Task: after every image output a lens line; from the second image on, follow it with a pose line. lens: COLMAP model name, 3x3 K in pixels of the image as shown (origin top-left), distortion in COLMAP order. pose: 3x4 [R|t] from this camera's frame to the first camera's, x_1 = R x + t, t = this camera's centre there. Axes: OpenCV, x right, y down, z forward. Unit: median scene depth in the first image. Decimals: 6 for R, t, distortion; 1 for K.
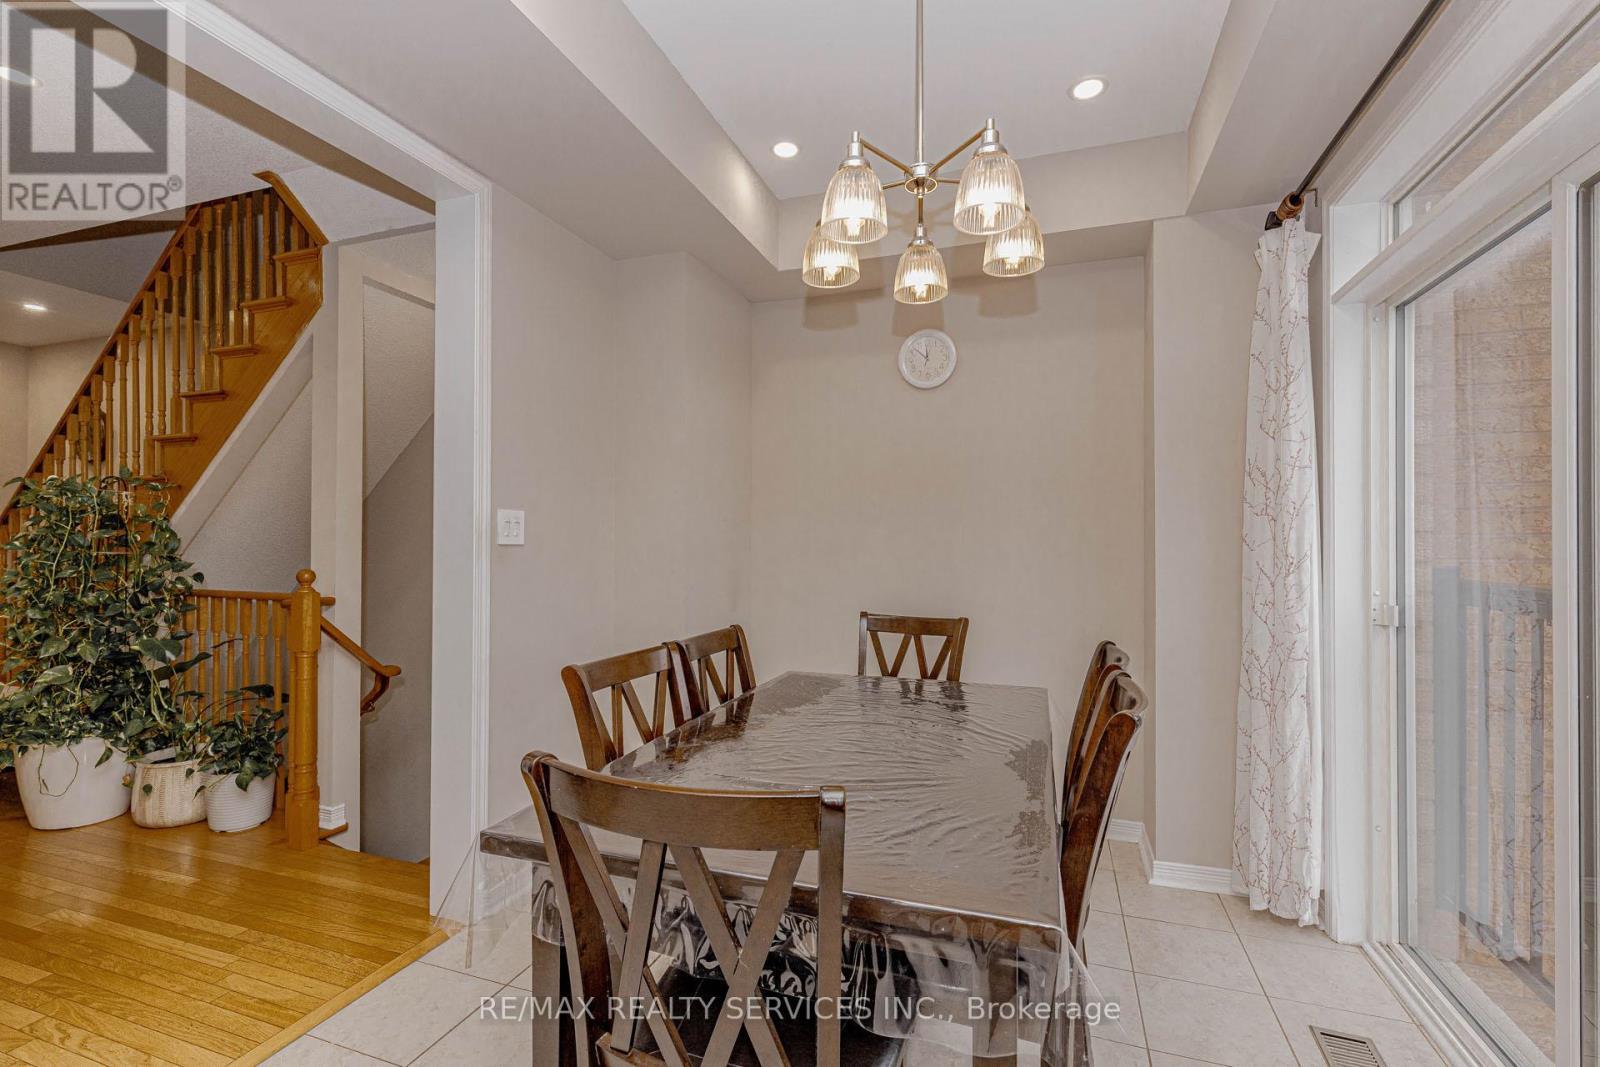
lens RADIAL K [[731.1, 0, 800.5], [0, 731.1, 538.8], [0, 0, 1]] dist [0.010277, -0.000163]
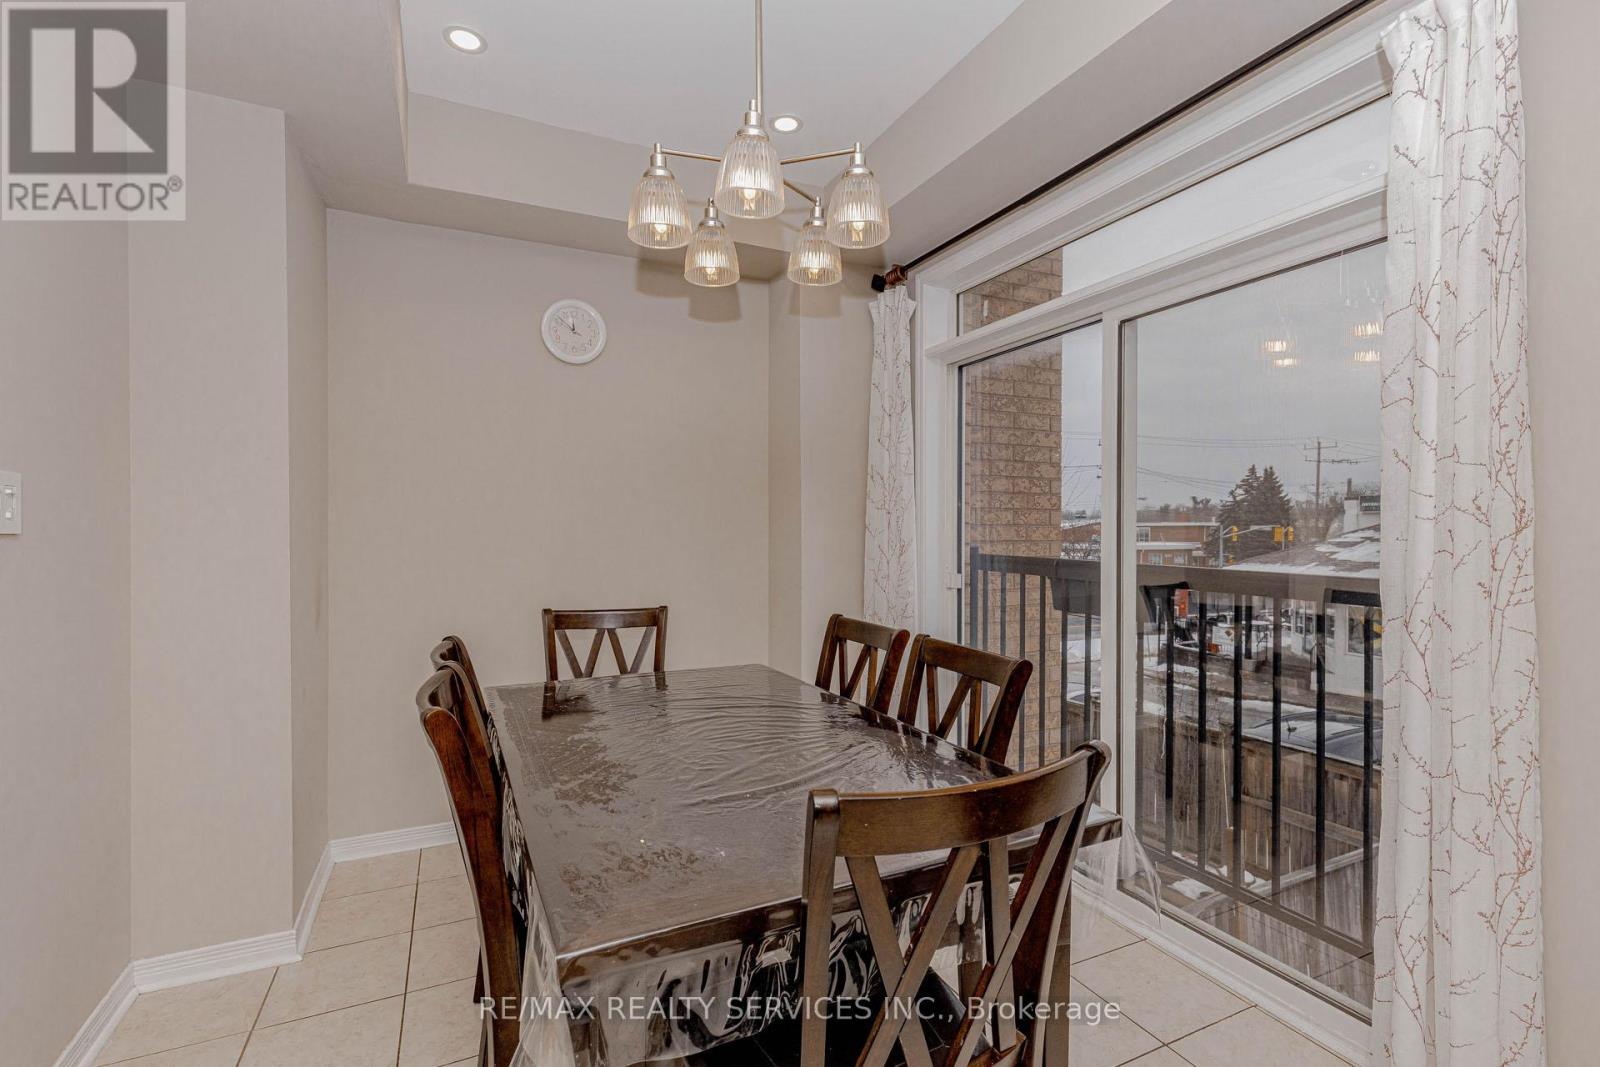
lens RADIAL K [[731.1, 0, 800.5], [0, 731.1, 538.8], [0, 0, 1]] dist [0.010277, -0.000163]
pose [[0.697571, -0.009485, 0.716453, -0.422331], [-0.002175, 0.999880, 0.015354, 0.001392], [-0.716512, -0.012269, 0.697467, 0.207582]]
